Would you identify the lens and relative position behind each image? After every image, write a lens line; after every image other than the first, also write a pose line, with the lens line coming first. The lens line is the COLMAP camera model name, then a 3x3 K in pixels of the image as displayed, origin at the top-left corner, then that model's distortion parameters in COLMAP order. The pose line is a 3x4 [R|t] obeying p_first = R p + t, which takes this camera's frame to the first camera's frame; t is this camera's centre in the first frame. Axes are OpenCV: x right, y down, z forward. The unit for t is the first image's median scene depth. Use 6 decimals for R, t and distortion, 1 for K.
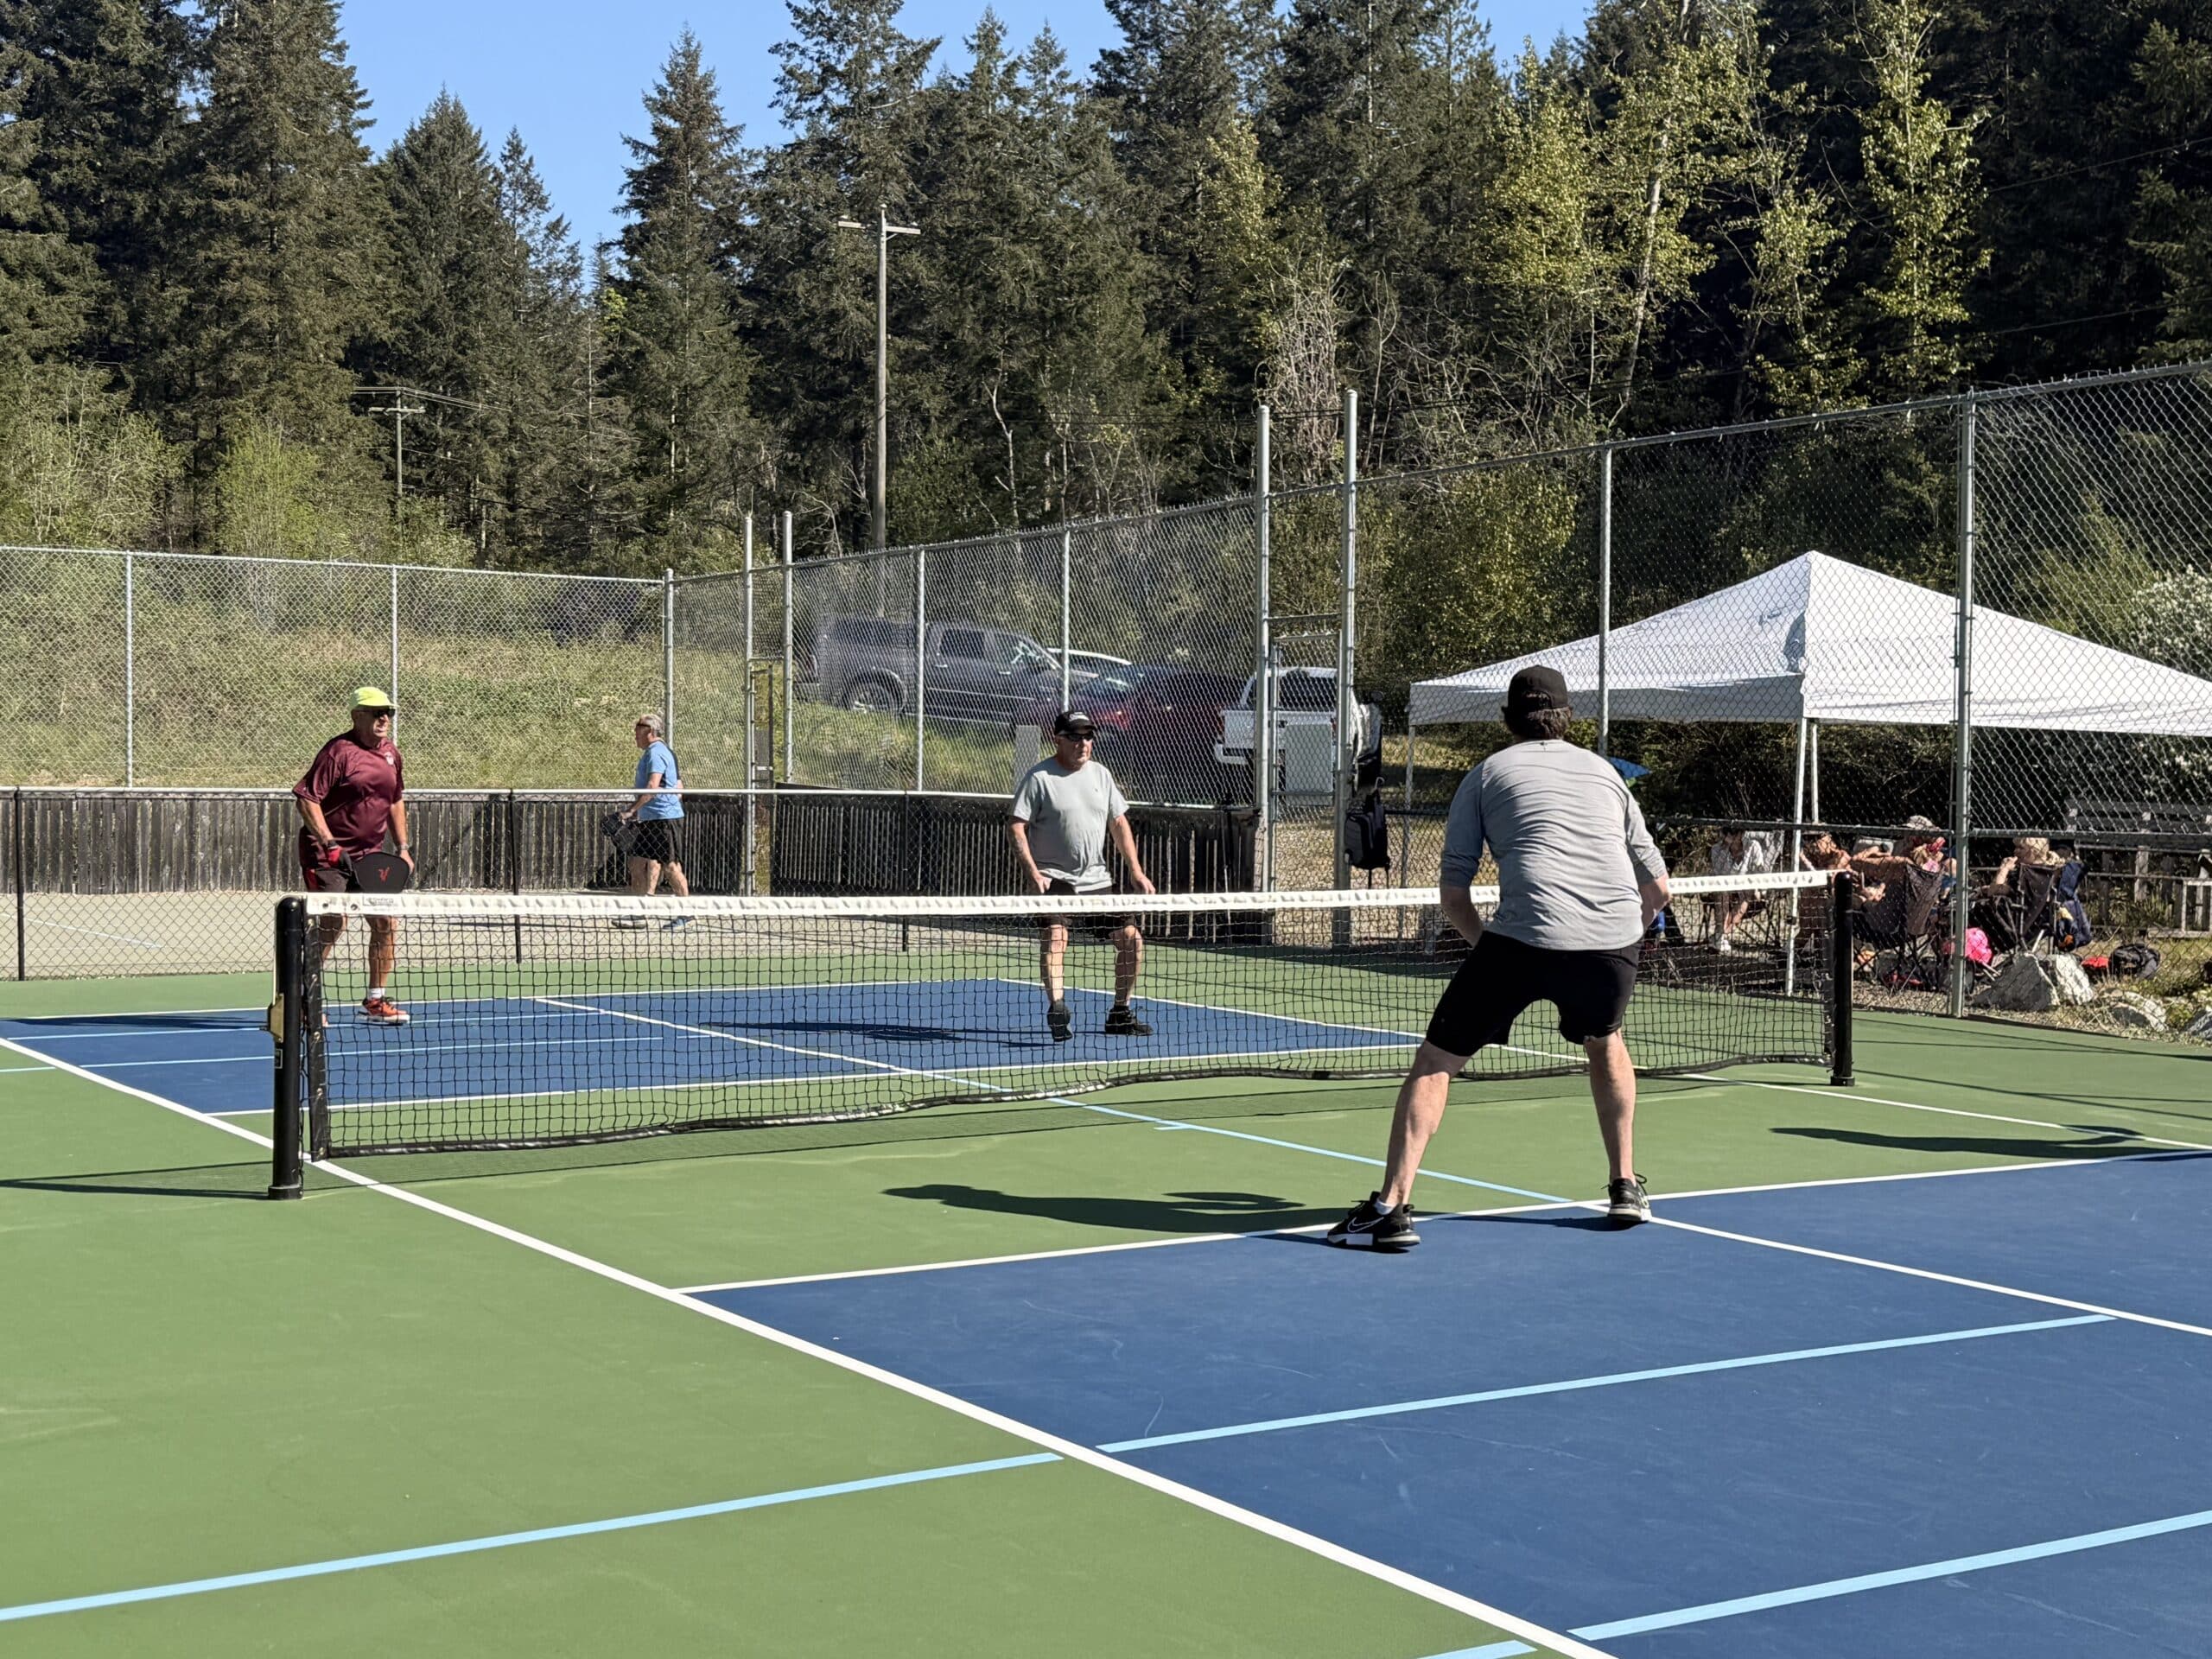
lens RADIAL K [[2908.8, 0, 1106.0], [0, 2908.8, 829.5], [0, 0, 1]] dist [0.206024, -0.441652]
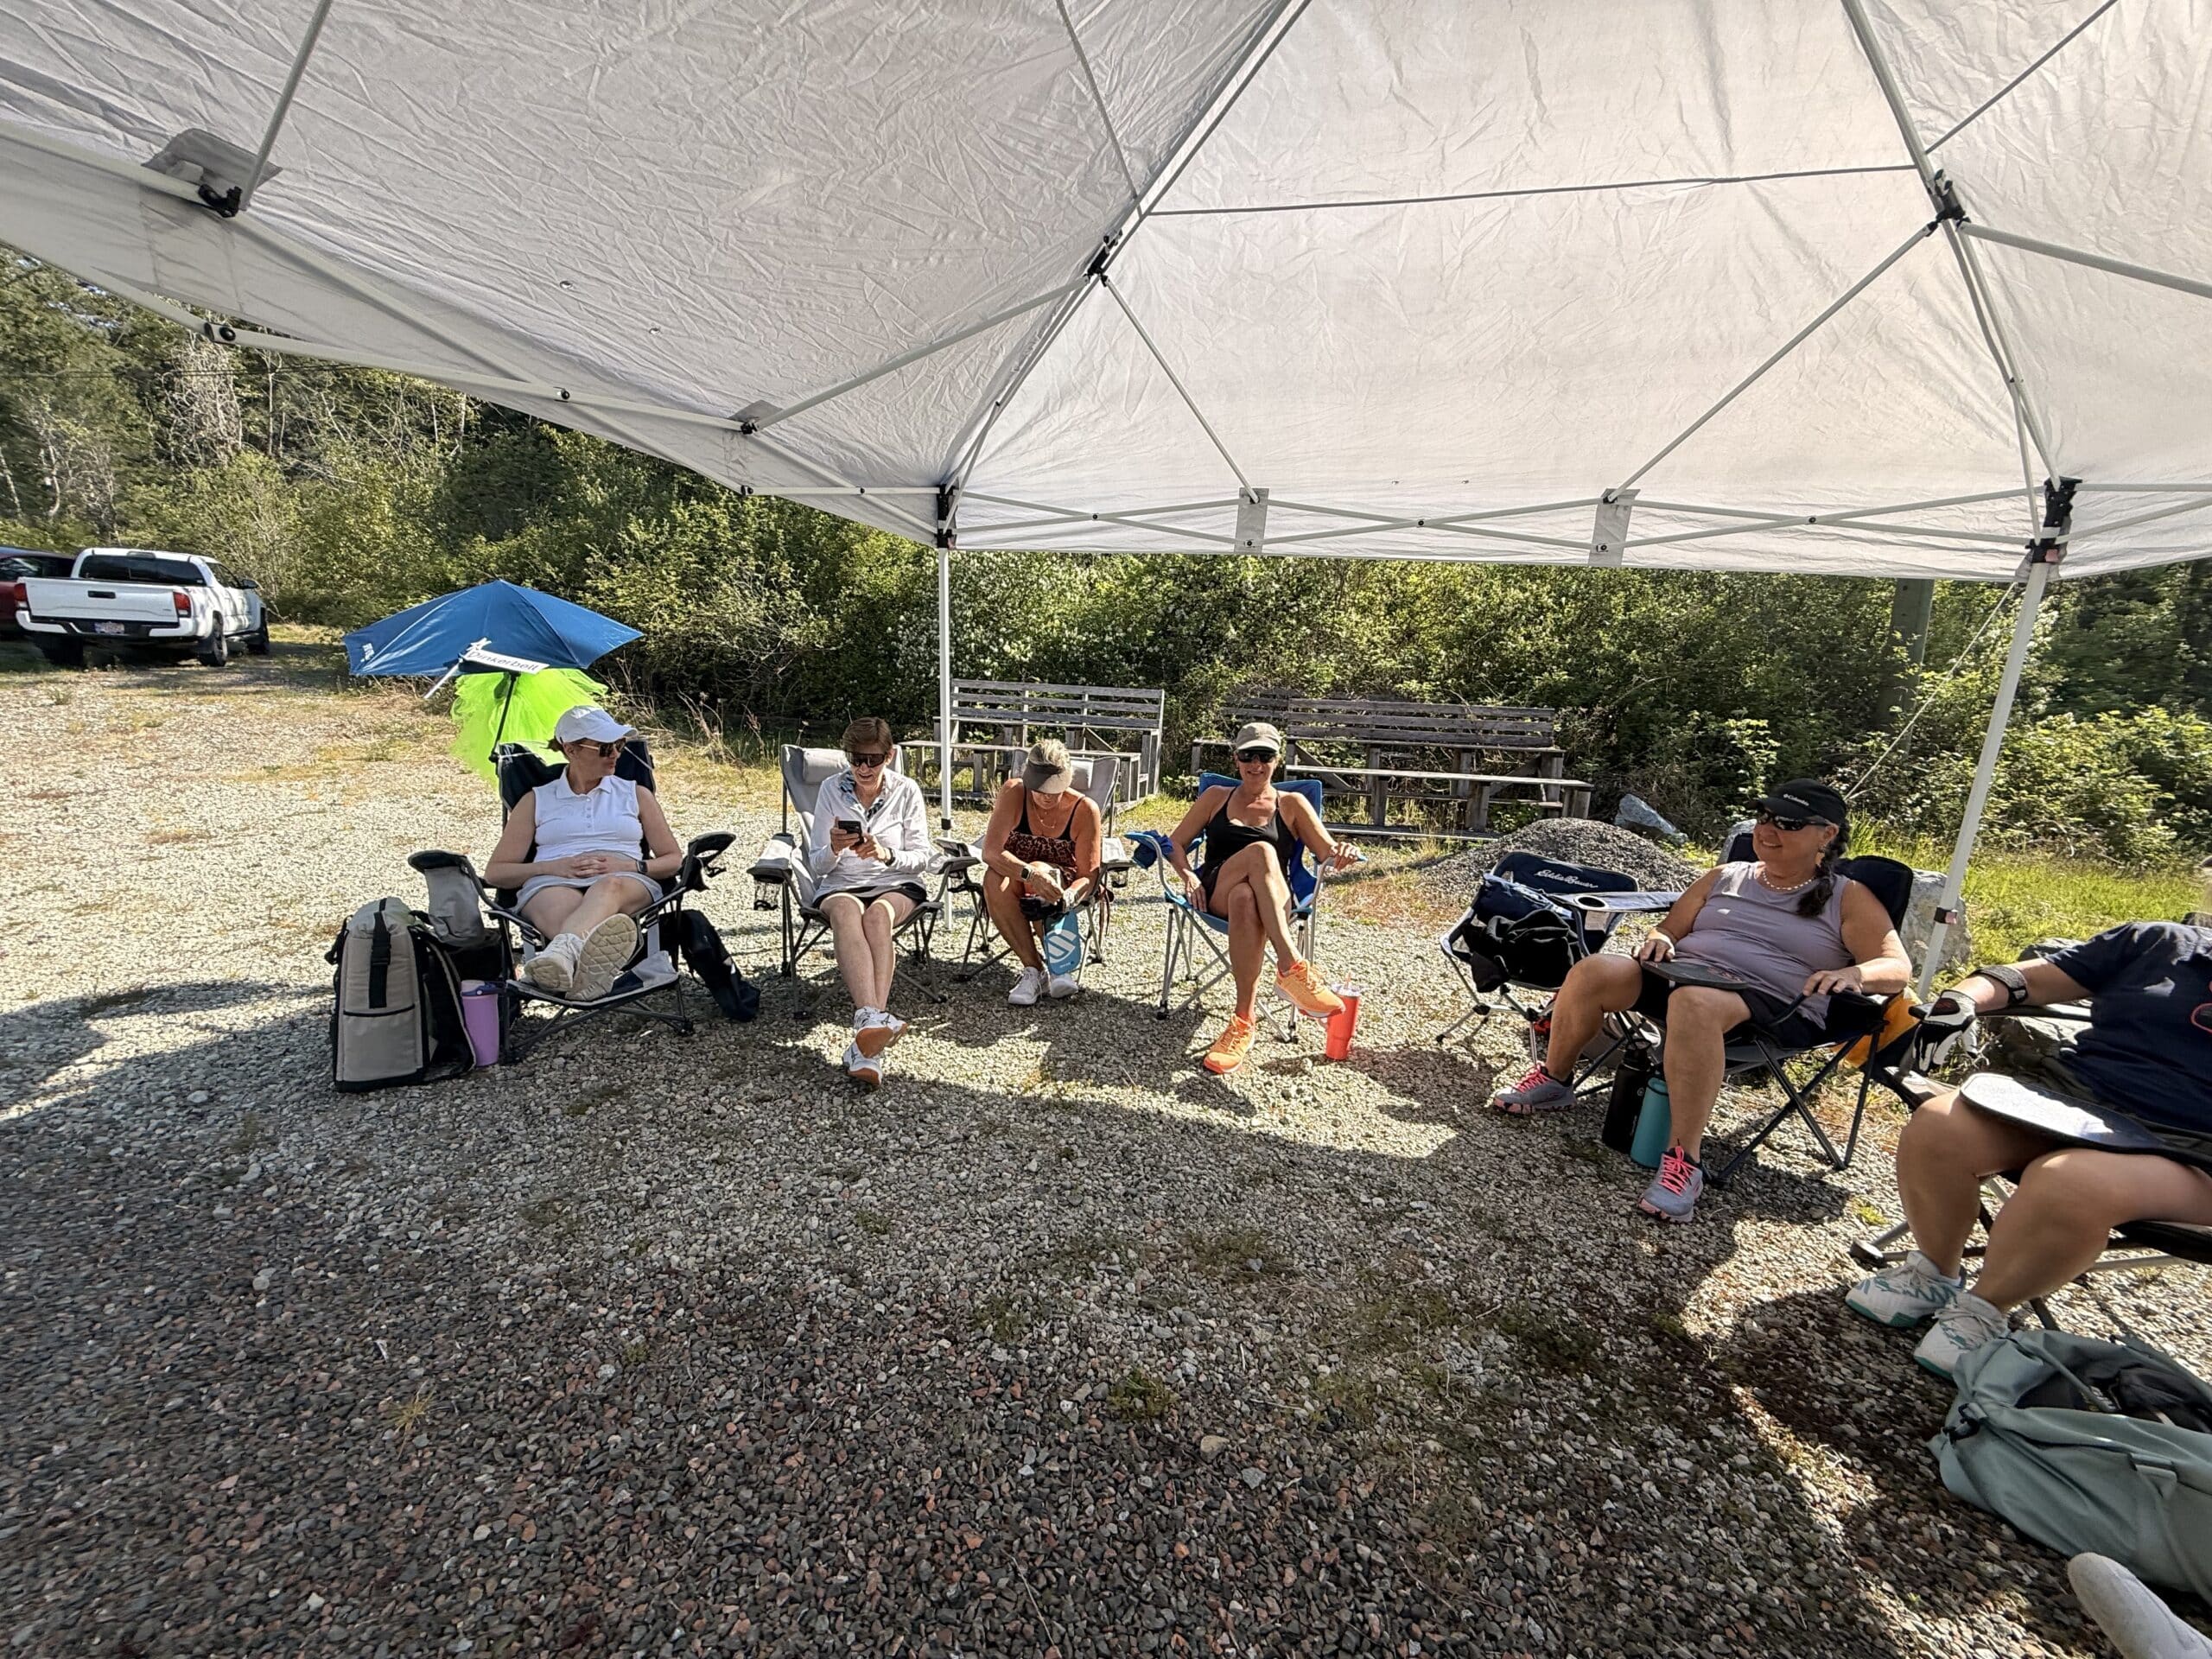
lens RADIAL K [[882.4, 0, 1102.0], [0, 882.4, 832.3], [0, 0, 1]] dist [0.000779, 0.000133]
pose [[0.708270, -0.118980, 0.695843, 0.066472], [-0.003366, 0.985114, 0.171868, -0.006213], [-0.705933, -0.124071, 0.697326, 0.414718]]
